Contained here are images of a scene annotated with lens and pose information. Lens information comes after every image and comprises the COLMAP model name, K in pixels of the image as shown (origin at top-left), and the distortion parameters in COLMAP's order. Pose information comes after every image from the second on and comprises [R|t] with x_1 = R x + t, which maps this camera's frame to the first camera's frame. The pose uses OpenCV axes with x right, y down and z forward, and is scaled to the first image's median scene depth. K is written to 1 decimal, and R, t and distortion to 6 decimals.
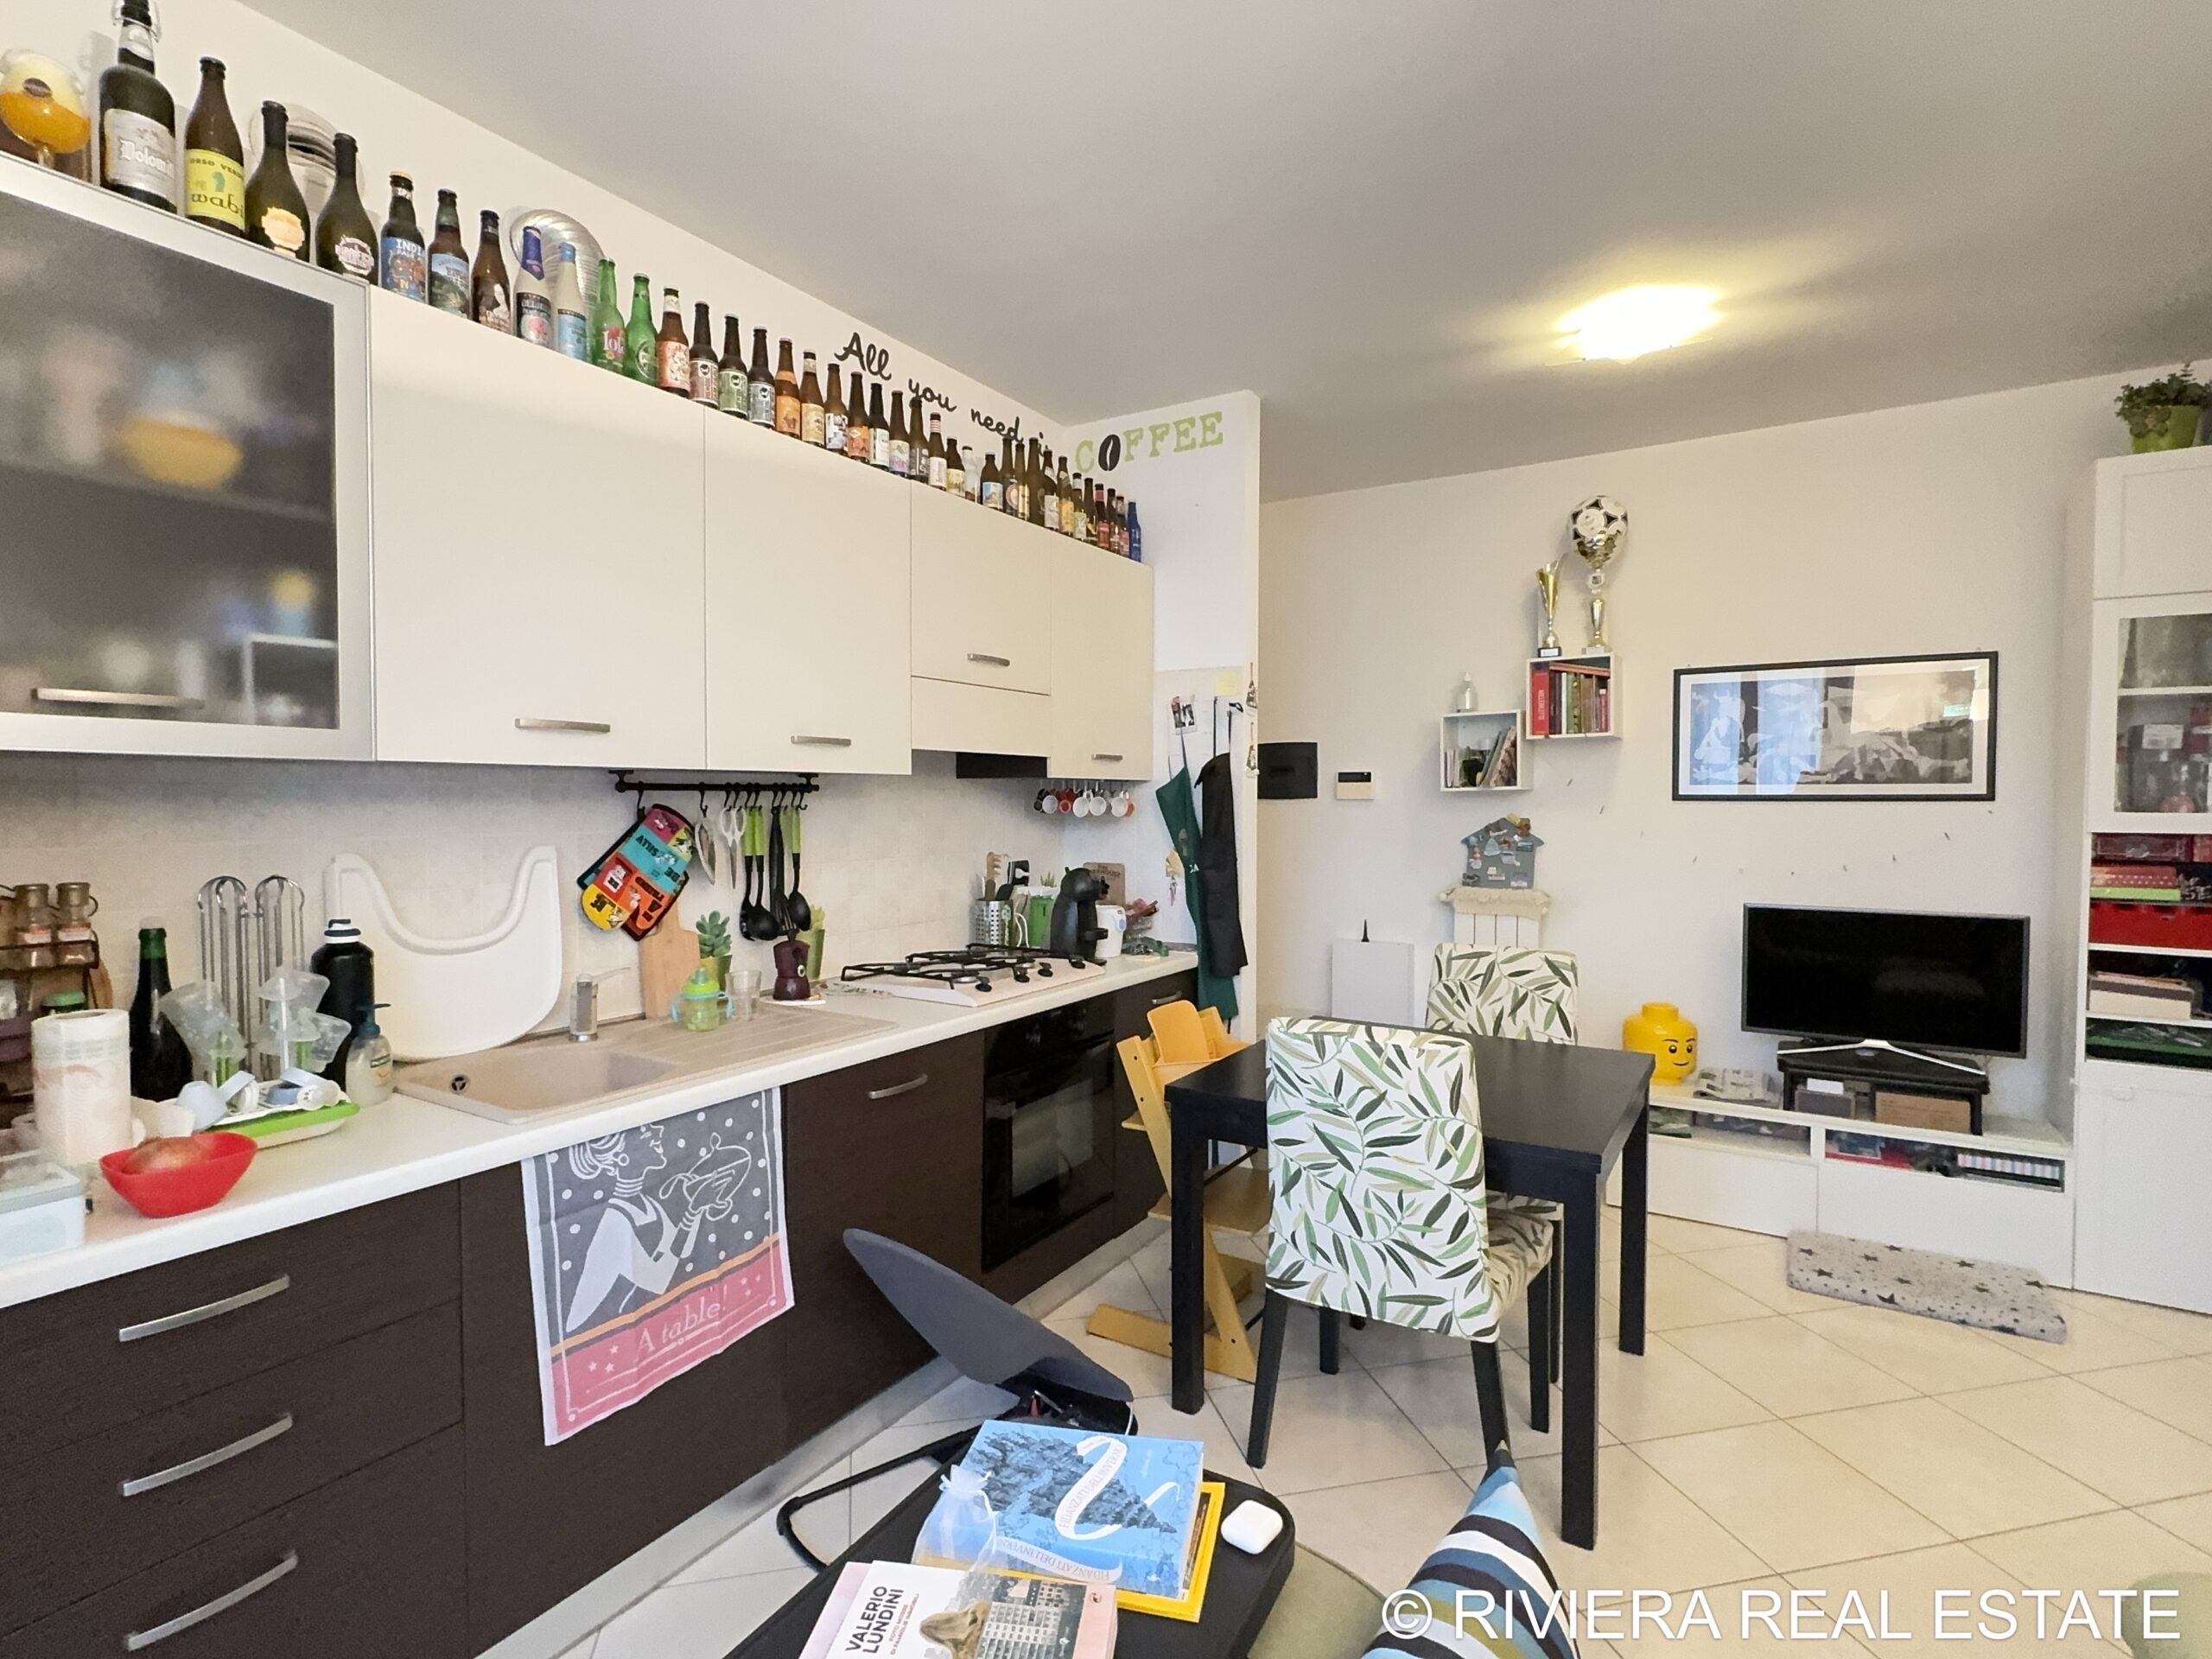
lens RADIAL K [[1091.0, 0, 1104.5], [0, 1091.0, 832.2], [0, 0, 1]] dist [-0.000681, 0.000848]
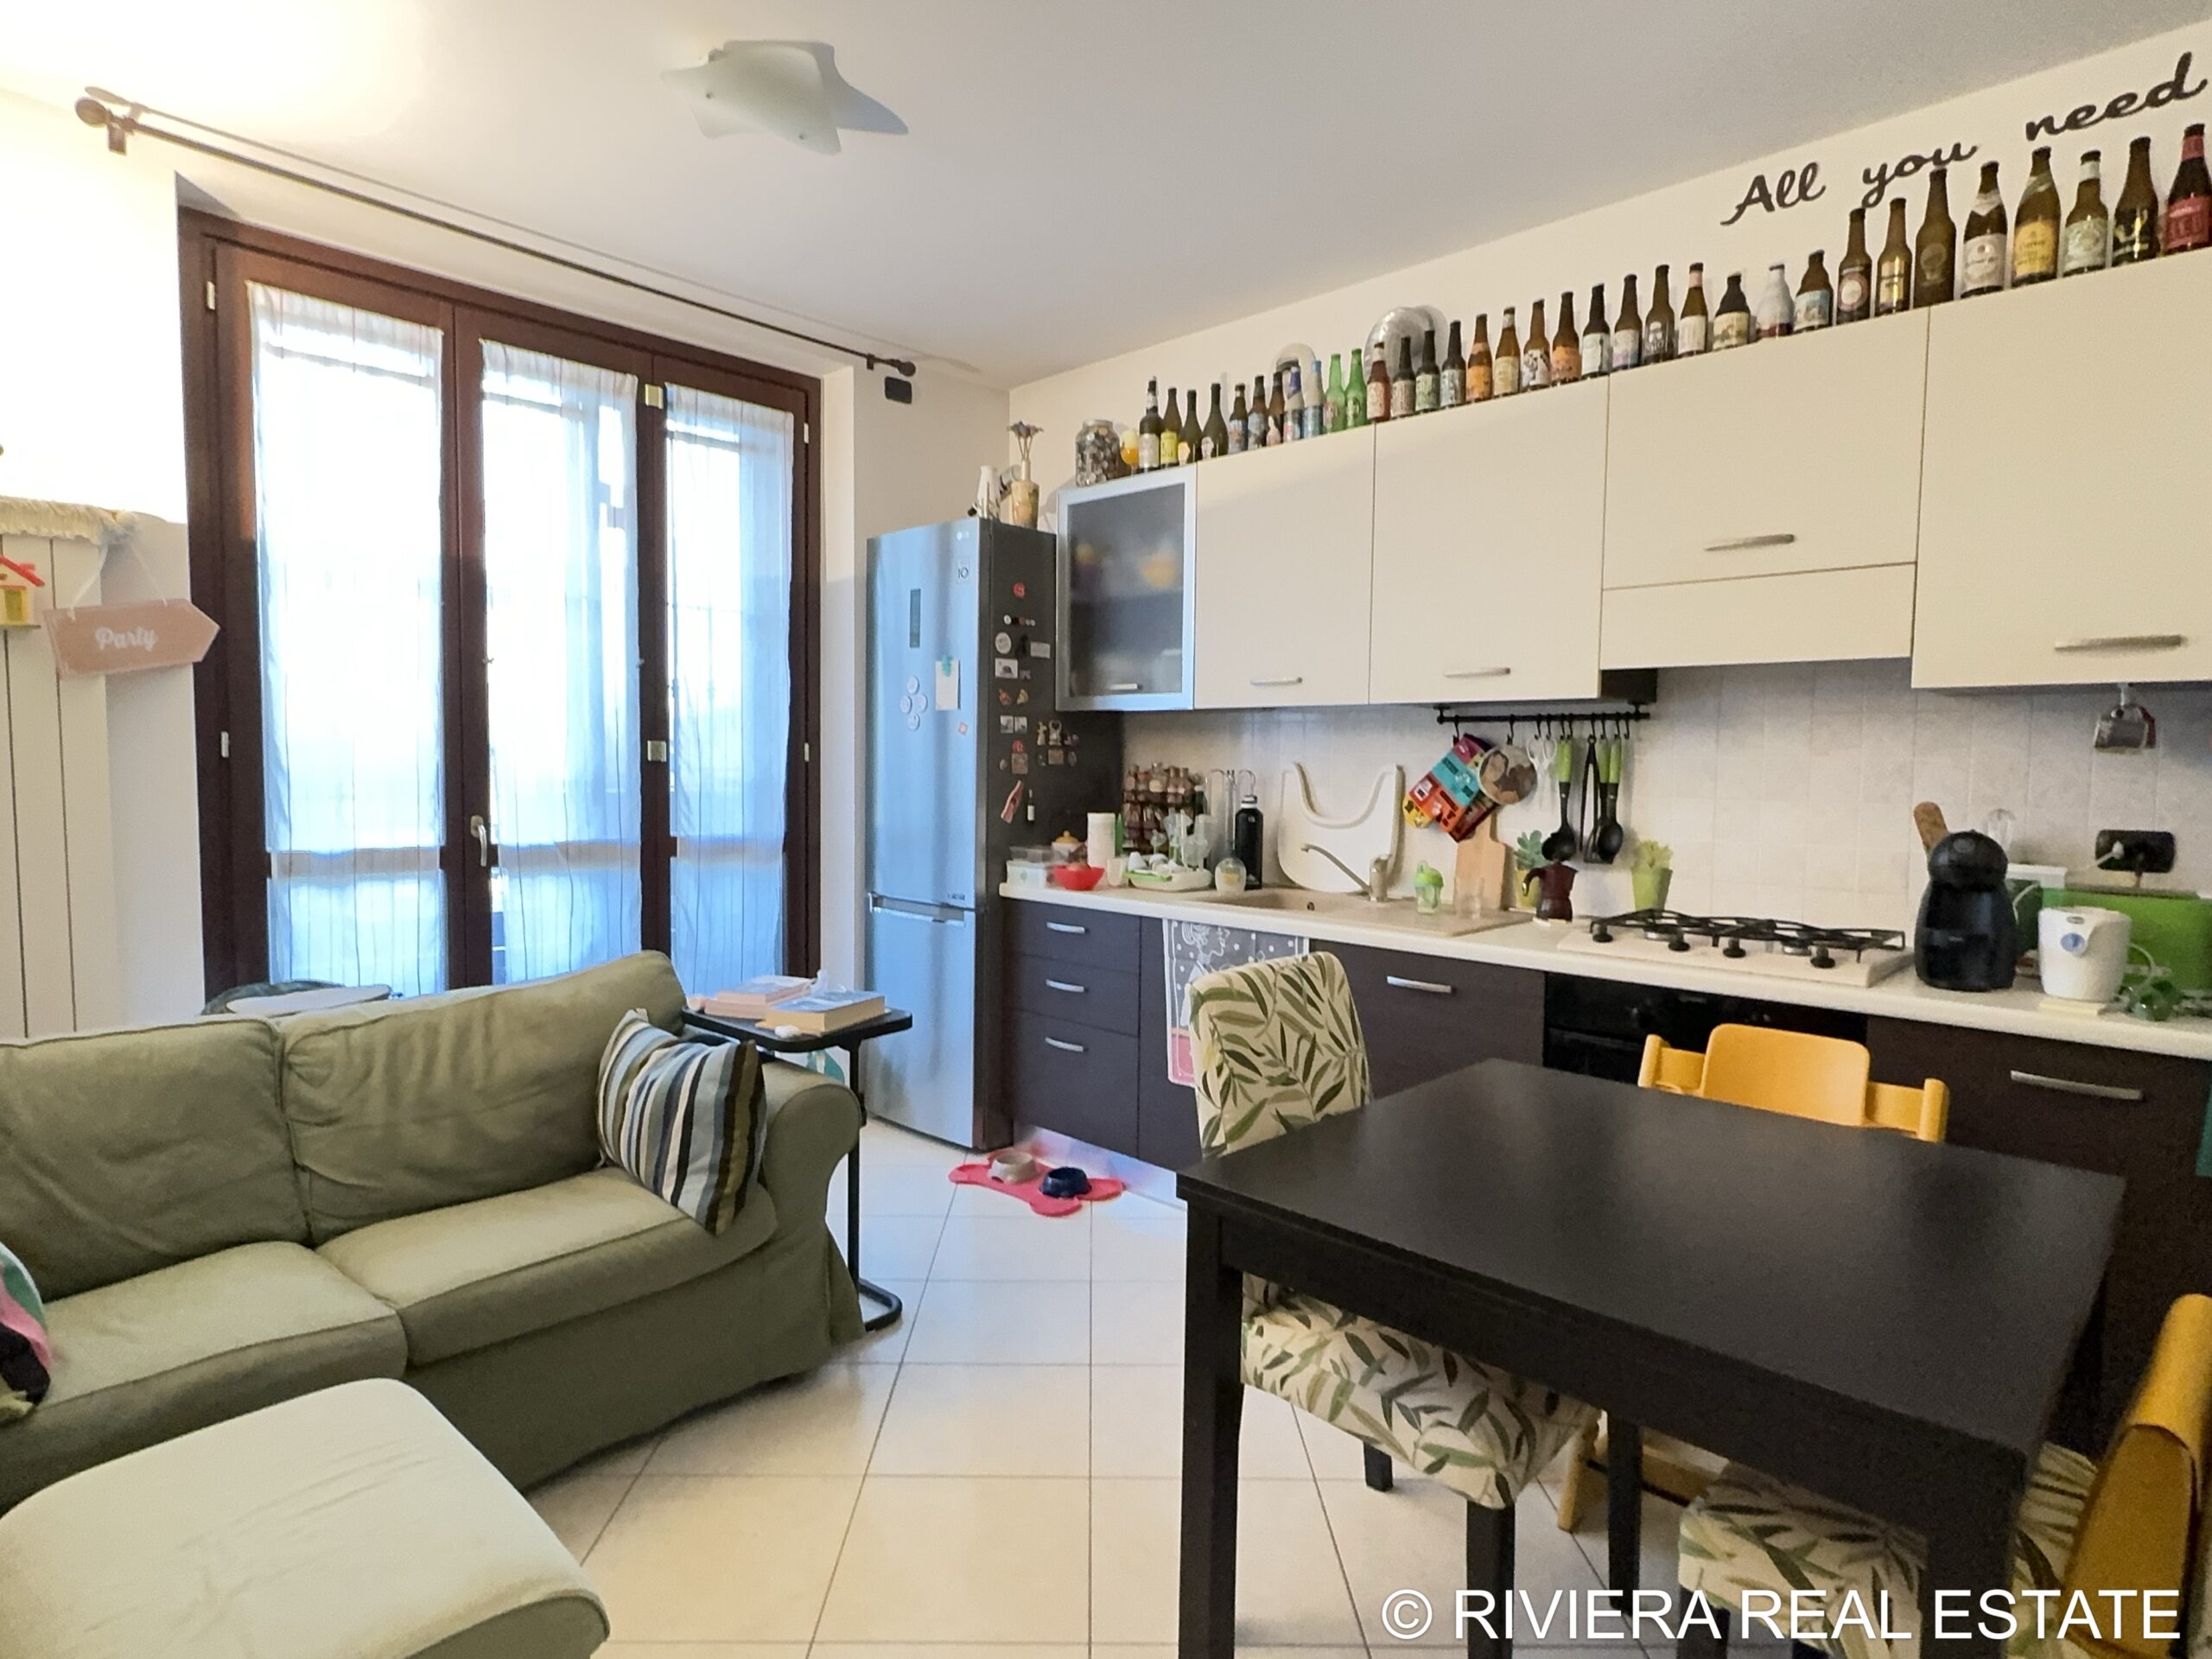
lens RADIAL K [[1197.2, 0, 1104.3], [0, 1197.2, 828.4], [0, 0, 1]] dist [-0.000446, 0.000437]
pose [[-0.213404, 0.054606, -0.975437, 0.862730], [-0.042587, 0.996968, 0.065128, 0.009247], [0.976035, 0.055439, -0.210432, 0.769914]]
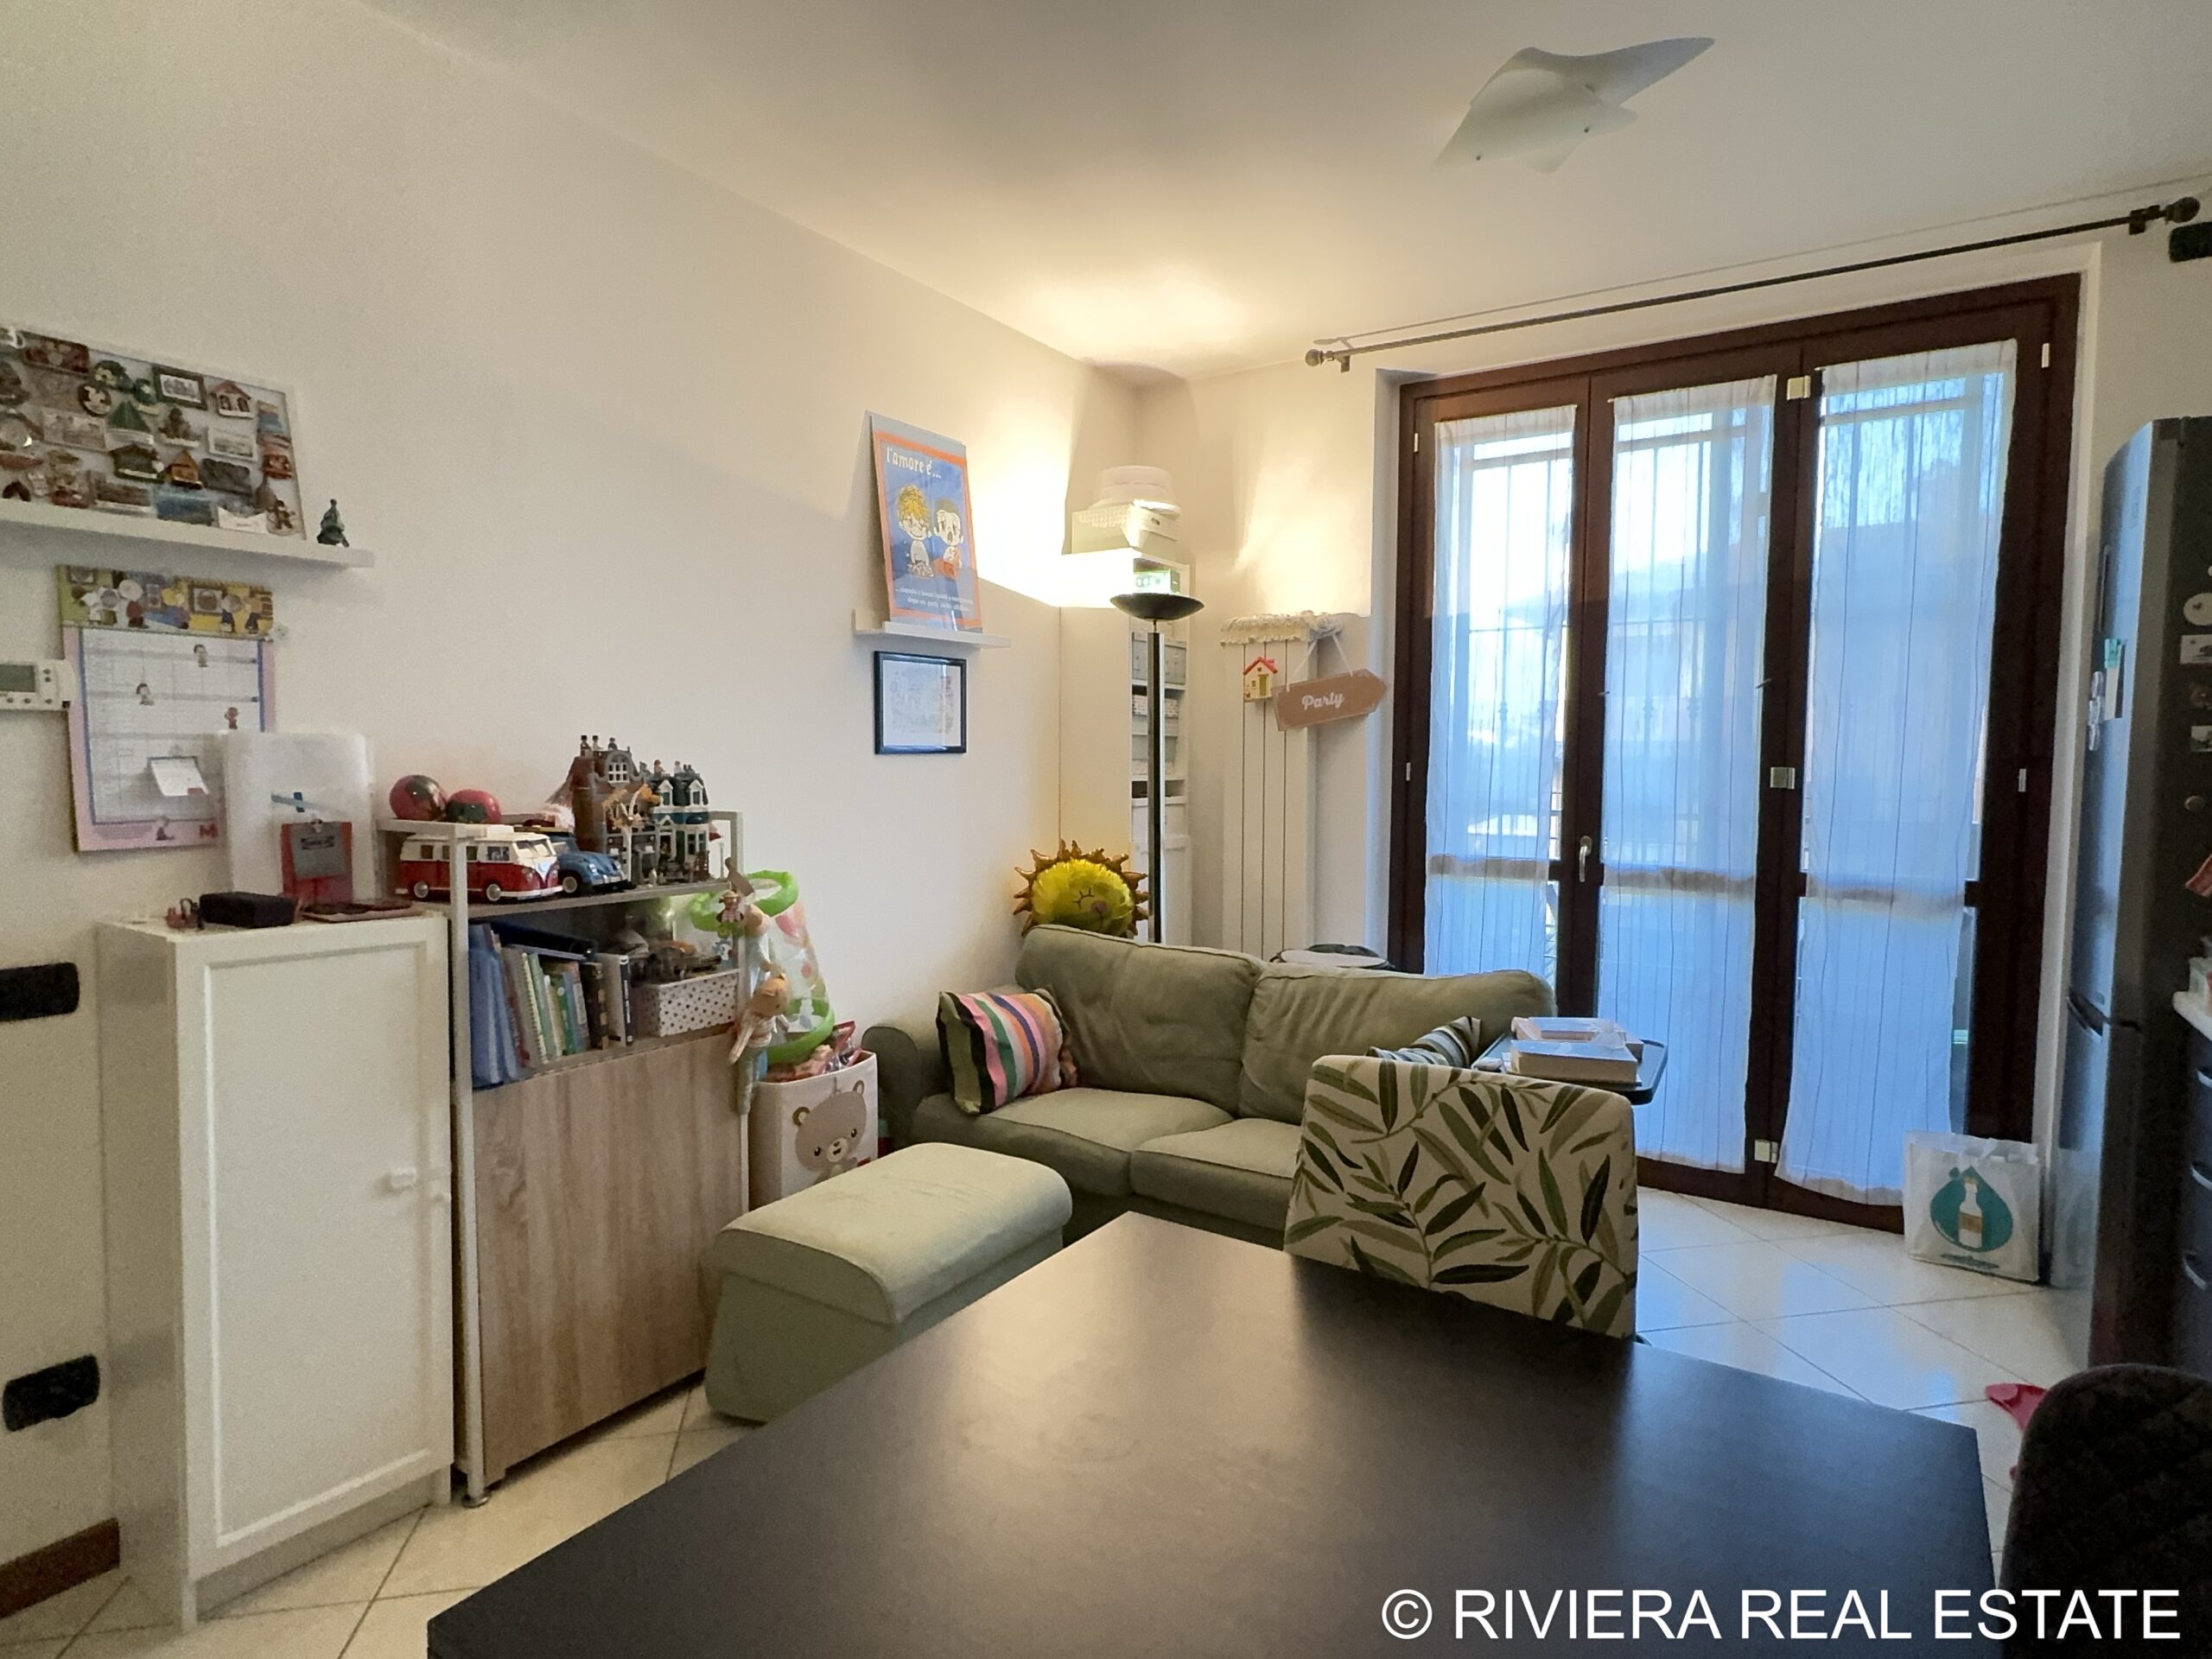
lens RADIAL K [[1197.2, 0, 1107.1], [0, 1197.2, 831.6], [0, 0, 1]] dist [-0.000446, 0.000437]
pose [[-0.999789, -0.010007, 0.017961, 0.322094], [-0.008277, 0.995545, 0.093926, -0.023239], [-0.018821, 0.093757, -0.995417, 1.229715]]
